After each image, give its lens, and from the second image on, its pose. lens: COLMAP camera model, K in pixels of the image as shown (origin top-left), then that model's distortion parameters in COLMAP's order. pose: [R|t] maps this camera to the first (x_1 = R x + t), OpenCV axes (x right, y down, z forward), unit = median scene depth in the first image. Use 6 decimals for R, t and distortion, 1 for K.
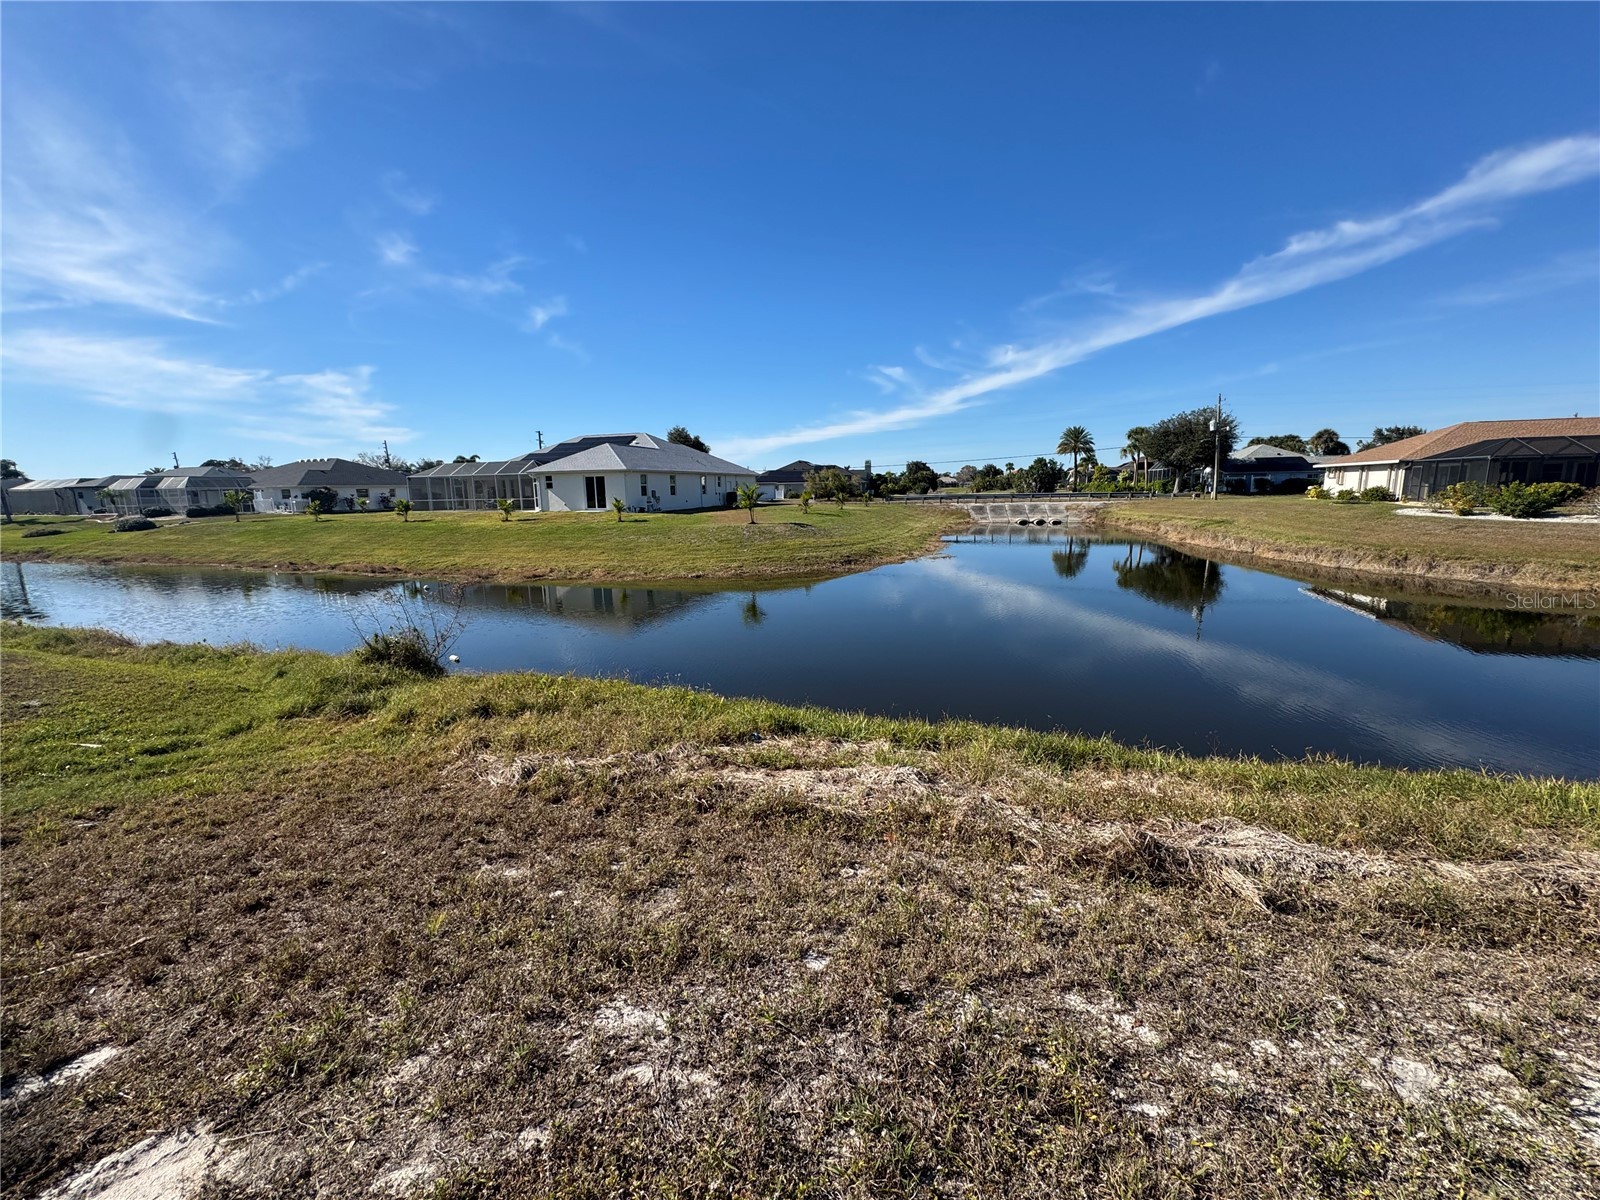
lens RADIAL K [[631.3, 0, 799.7], [0, 631.3, 632.6], [0, 0, 1]] dist [-0.000721, -0.000050]
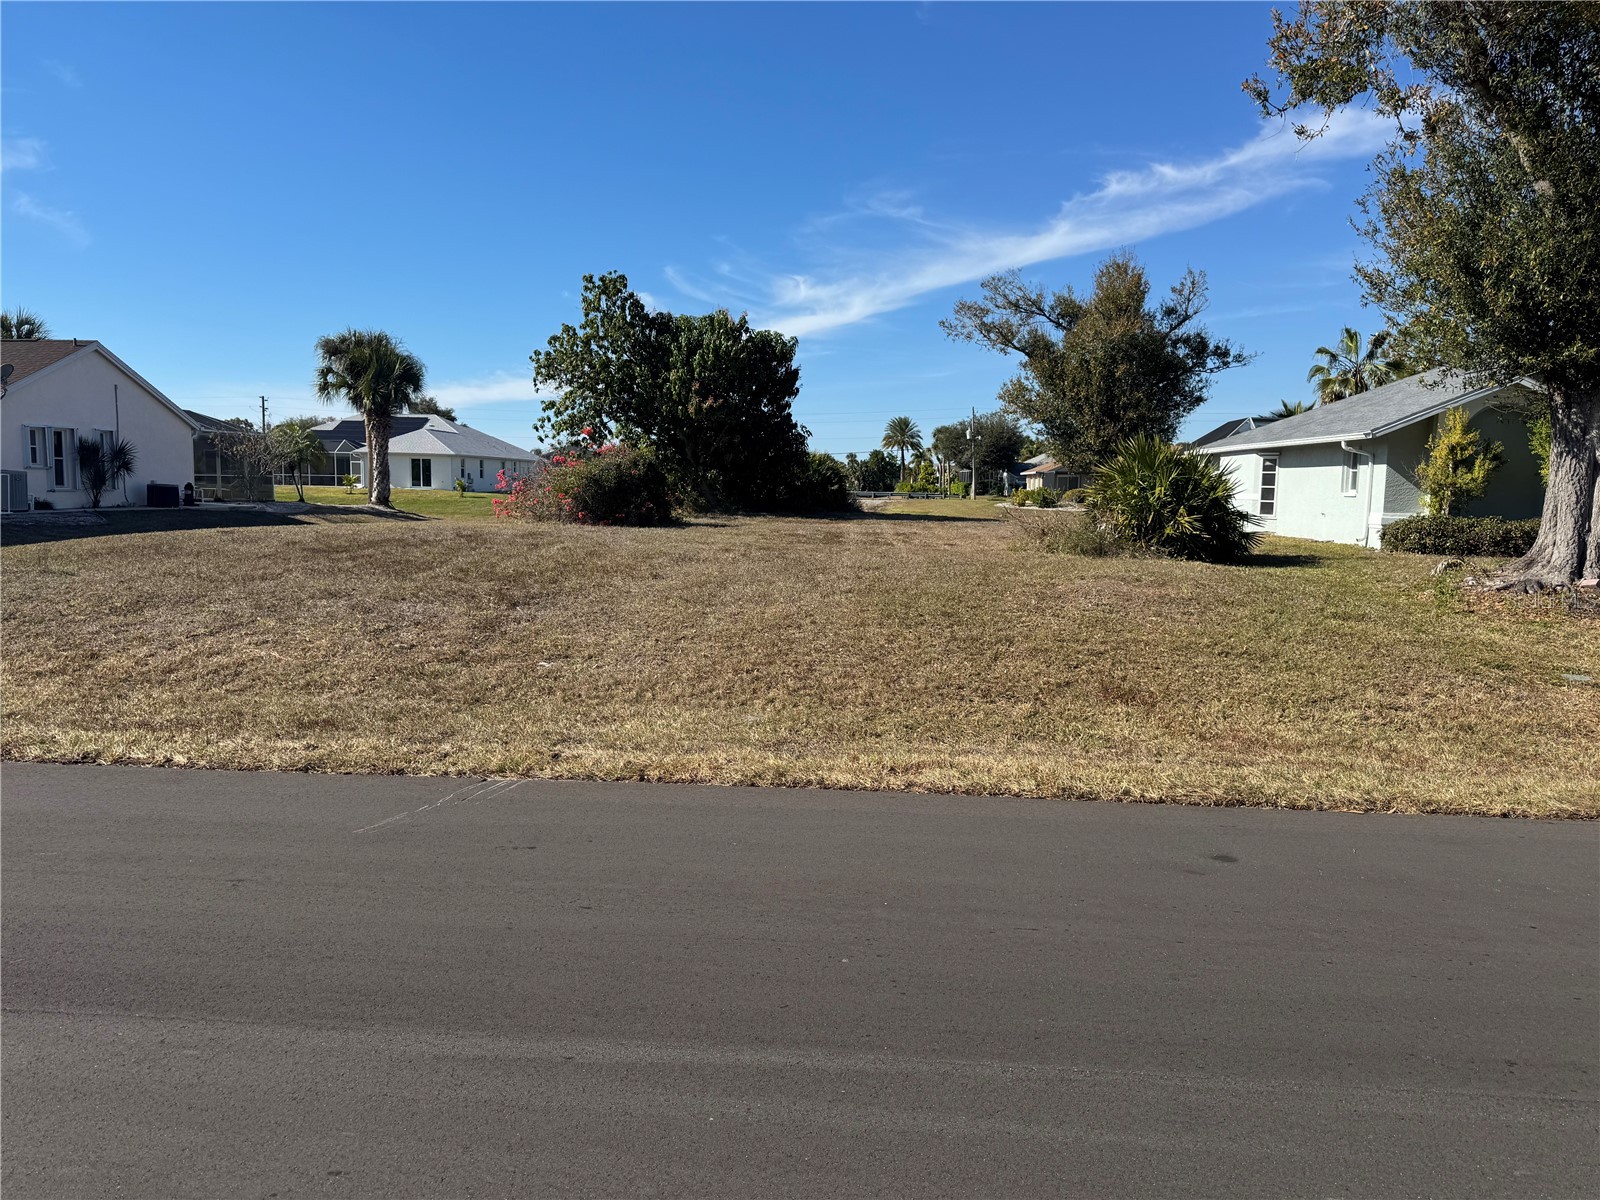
lens RADIAL K [[1133.8, 0, 800.0], [0, 1133.8, 600.0], [0, 0, 1]] dist [0.091636, -0.149736]
pose [[0.973417, 0.011184, 0.228767, 0.486399], [0.017229, 0.992401, -0.121830, 0.253068], [-0.228391, 0.122533, 0.965828, -1.000774]]
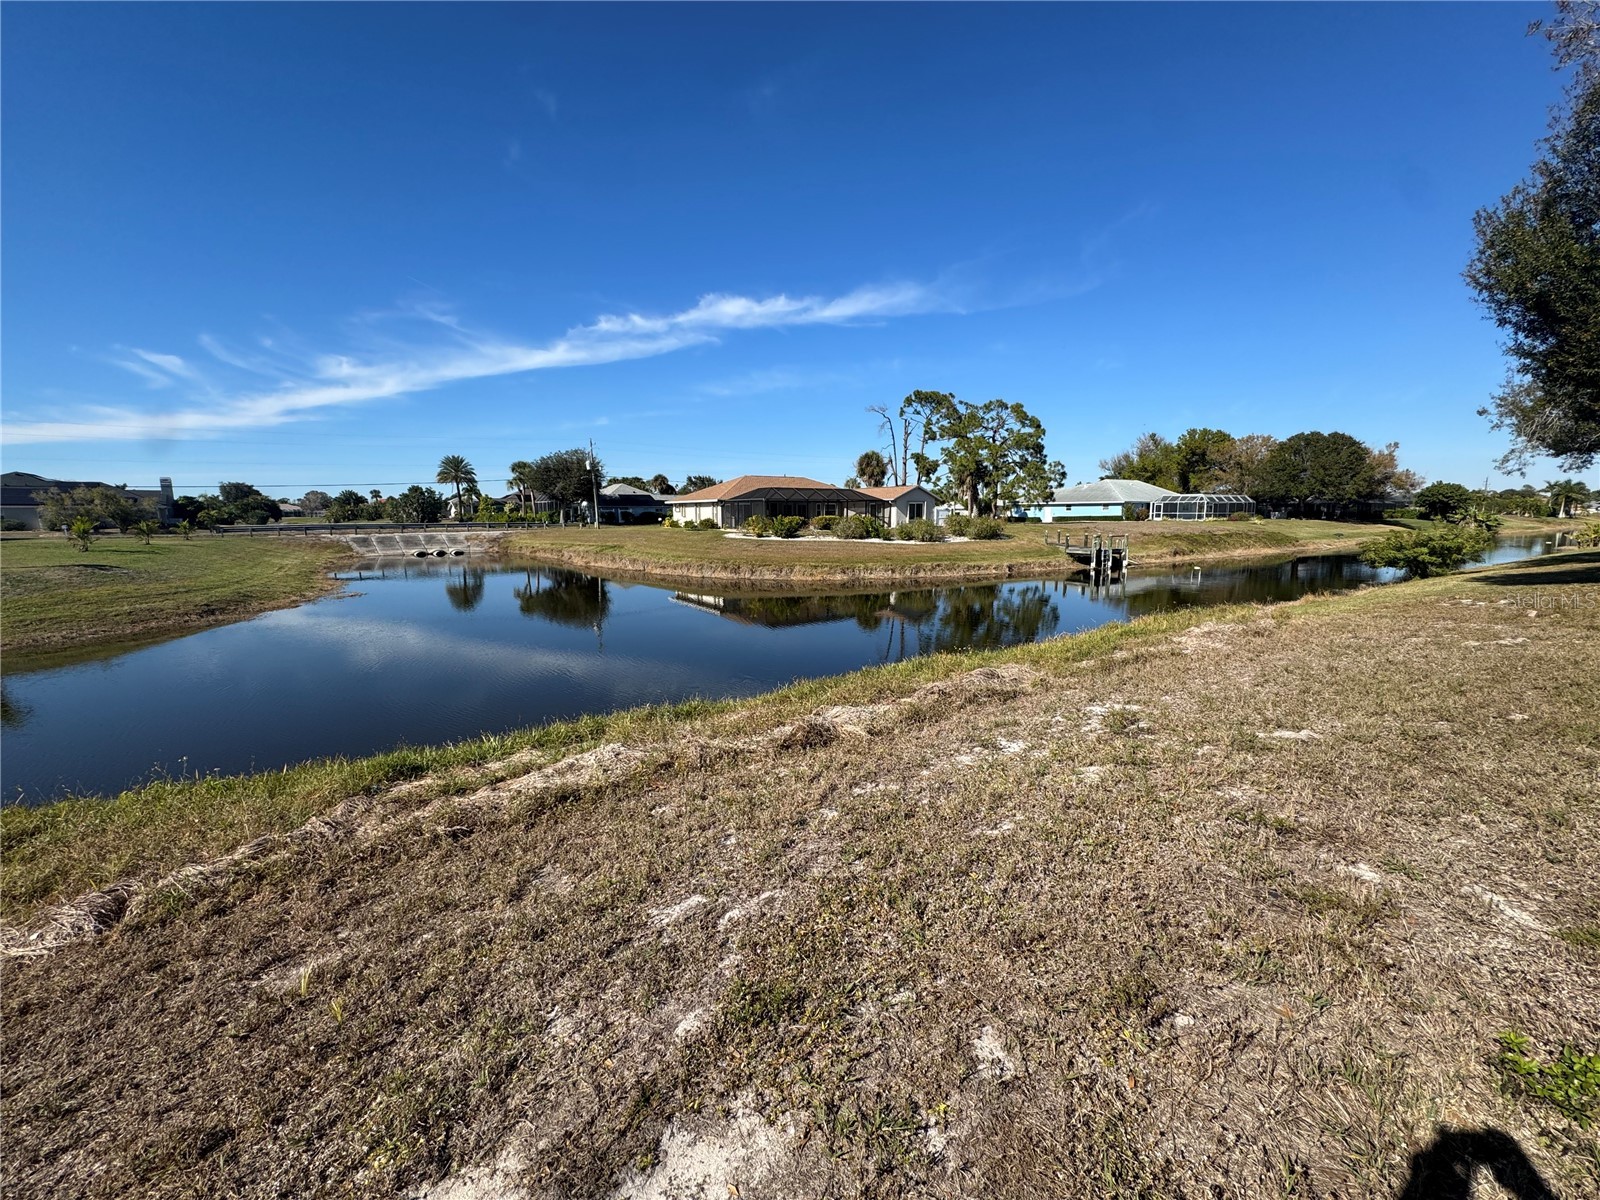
lens RADIAL K [[631.3, 0, 799.7], [0, 631.3, 632.6], [0, 0, 1]] dist [-0.000721, -0.000050]
pose [[0.619876, -0.131451, 0.773611, -0.025662], [0.168004, 0.985241, 0.032794, 0.001611], [-0.766504, 0.109641, 0.632811, -0.001121]]
